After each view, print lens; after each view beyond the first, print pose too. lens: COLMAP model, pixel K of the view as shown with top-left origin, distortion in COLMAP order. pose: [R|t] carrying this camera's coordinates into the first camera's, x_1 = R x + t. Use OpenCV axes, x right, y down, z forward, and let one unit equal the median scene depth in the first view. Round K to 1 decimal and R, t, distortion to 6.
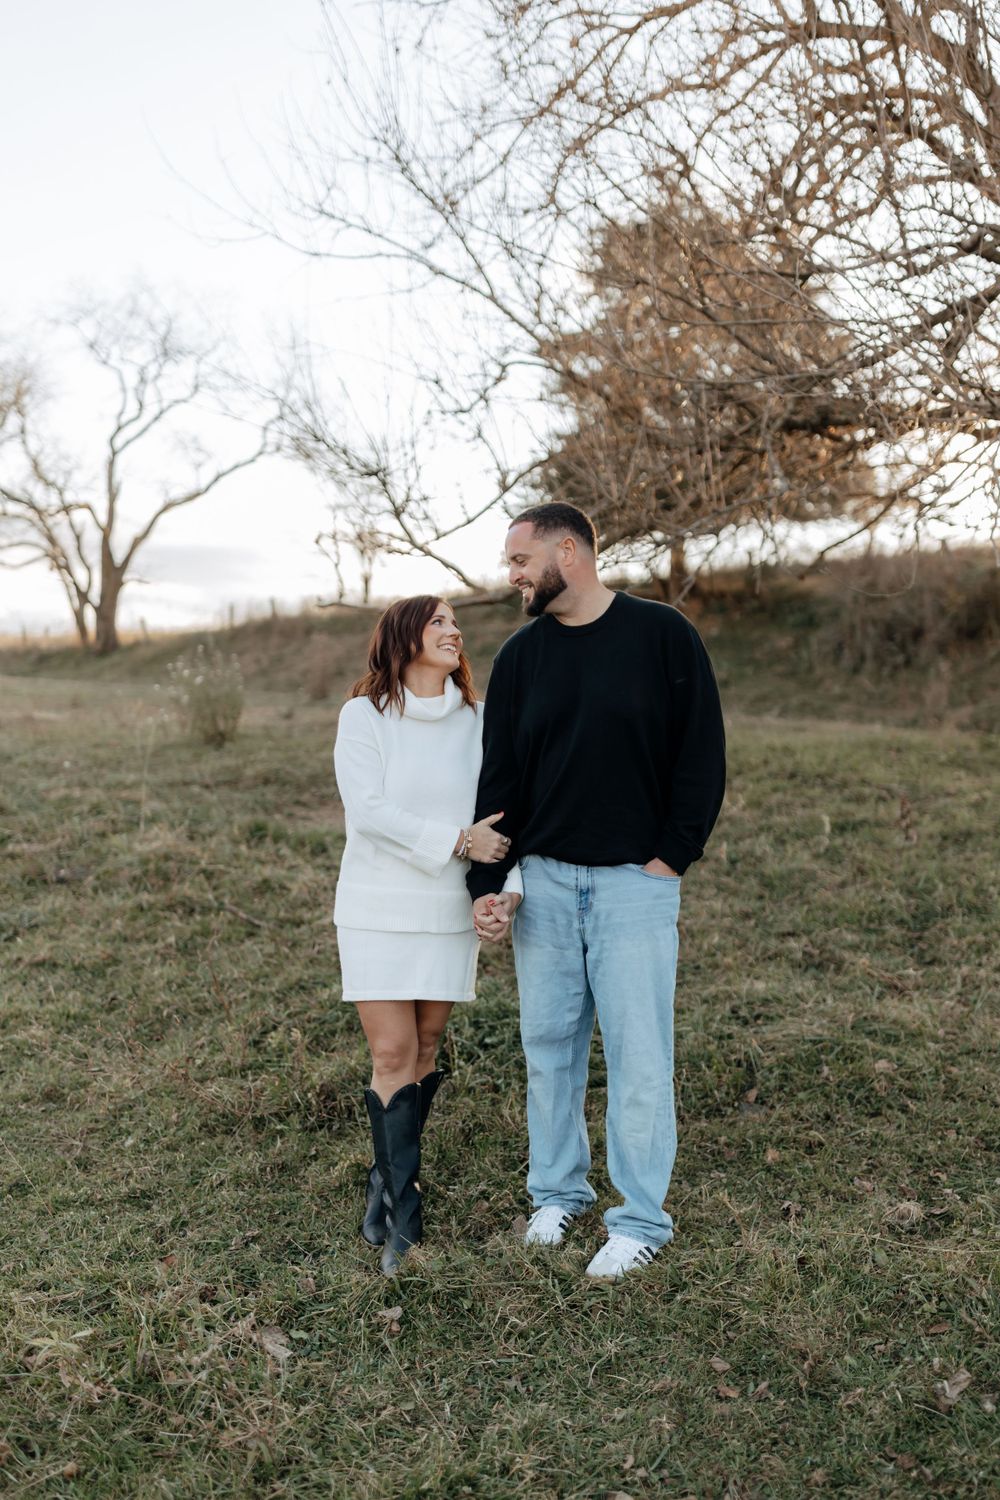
lens RADIAL K [[1491.8, 0, 477.8], [0, 1491.8, 751.2], [0, 0, 1]] dist [0.001854, -0.001362]
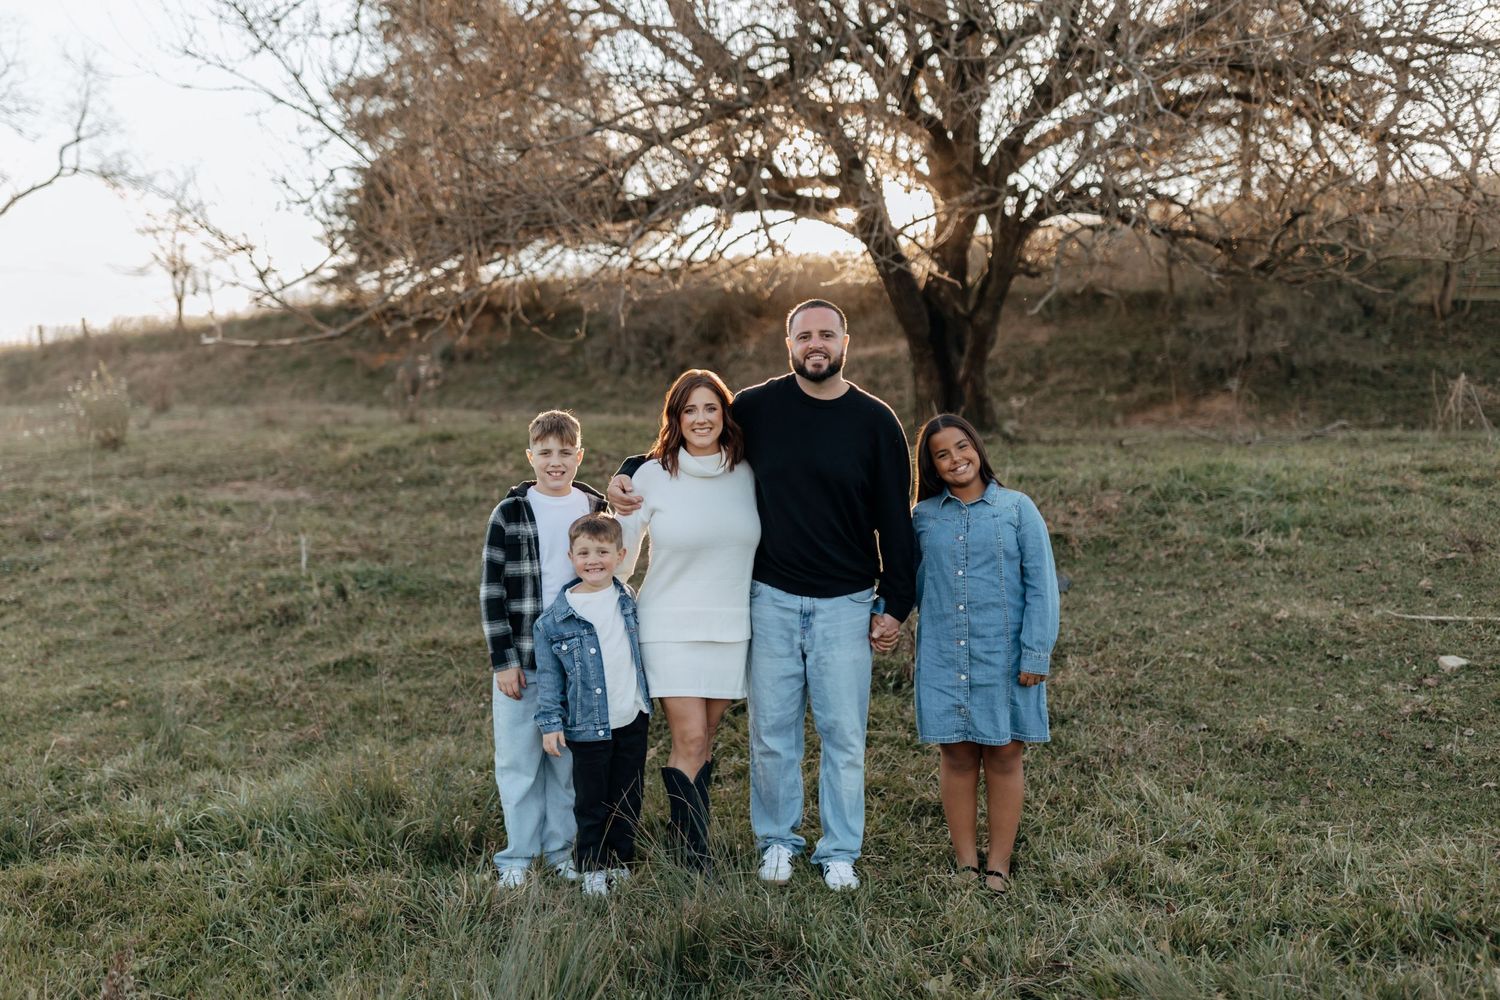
lens RADIAL K [[1504.9, 0, 750.0], [0, 1504.9, 500.0], [0, 0, 1]] dist [-0.002236, 0.002302]
pose [[0.952804, -0.053769, 0.298788, -0.039749], [0.044380, 0.998287, 0.038127, 0.014948], [-0.300326, -0.023068, 0.953558, -0.403002]]
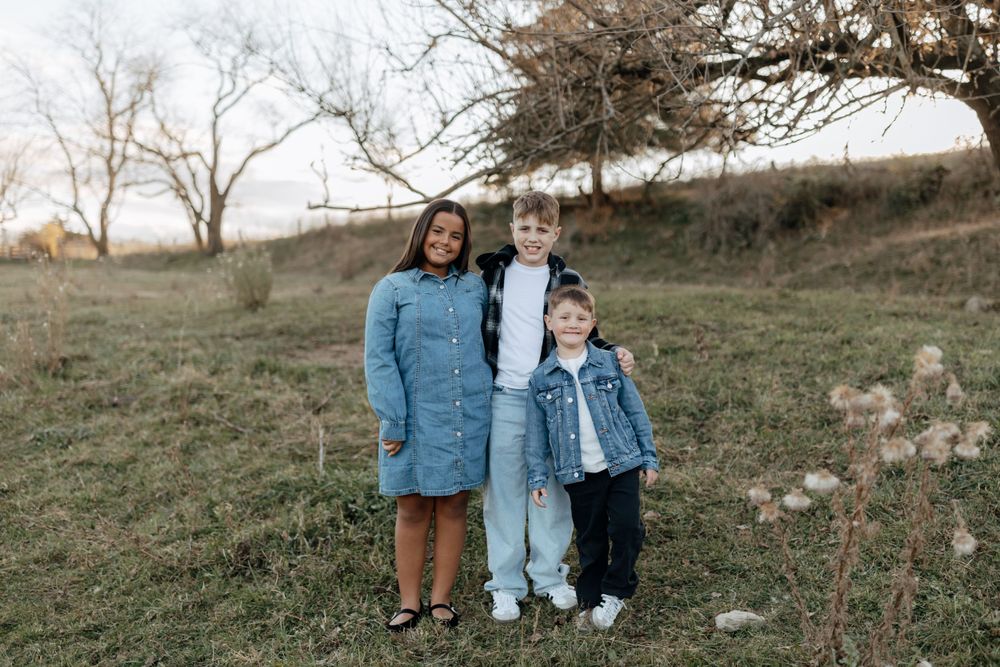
lens RADIAL K [[994.5, 0, 525.3], [0, 994.5, 344.7], [0, 0, 1]] dist [0.001854, -0.001362]
pose [[0.998861, -0.028737, 0.038098, 0.048405], [0.027617, 0.999180, 0.029602, 0.008117], [-0.038917, -0.028516, 0.998835, 0.030890]]
